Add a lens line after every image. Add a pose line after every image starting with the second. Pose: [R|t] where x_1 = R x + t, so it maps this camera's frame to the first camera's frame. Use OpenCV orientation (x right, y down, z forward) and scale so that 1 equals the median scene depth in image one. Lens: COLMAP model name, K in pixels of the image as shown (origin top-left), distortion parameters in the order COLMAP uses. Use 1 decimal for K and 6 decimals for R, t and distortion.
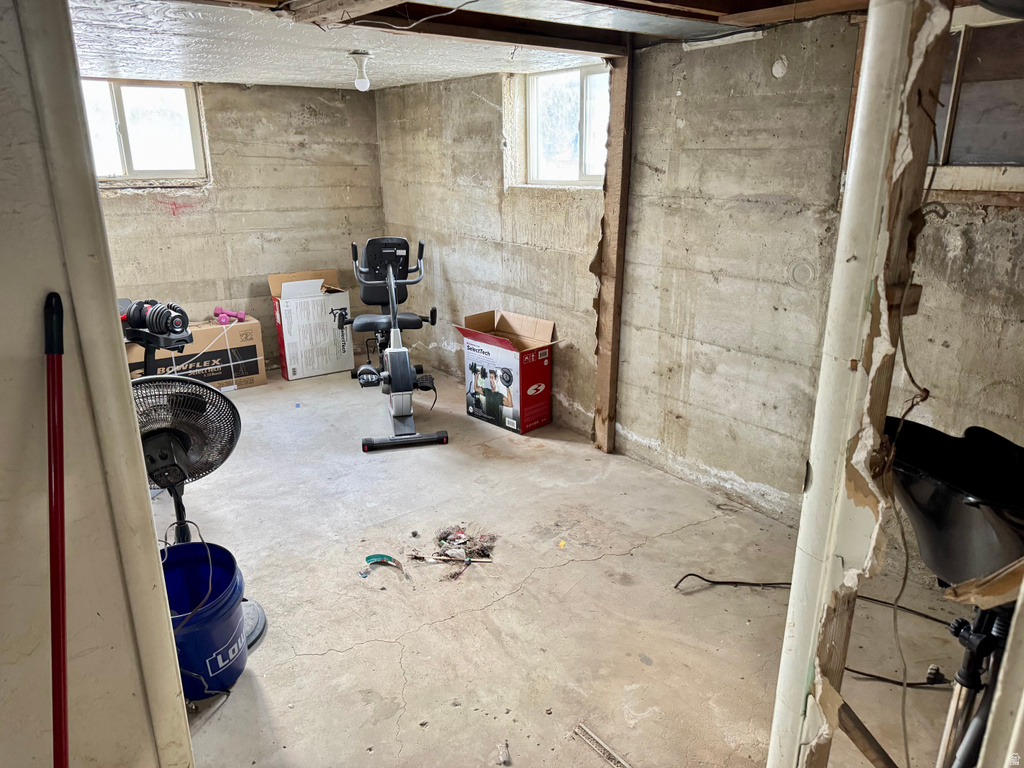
lens RADIAL K [[718.3, 0, 512.0], [0, 718.3, 384.0], [0, 0, 1]] dist [0.086791, -0.115580]
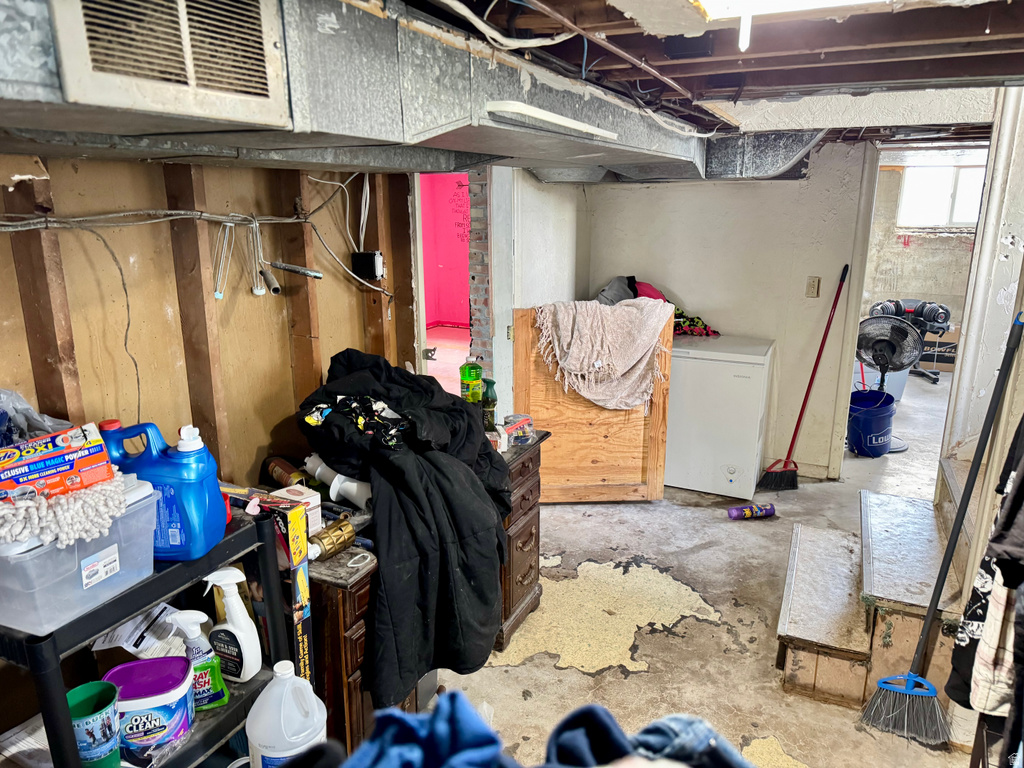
lens RADIAL K [[718.3, 0, 512.0], [0, 718.3, 384.0], [0, 0, 1]] dist [0.086791, -0.115580]
pose [[0.471839, 0.227325, -0.851875, 0.486252], [-0.268558, 0.957334, 0.106717, 0.137460], [0.839789, 0.178425, 0.512757, -0.577043]]
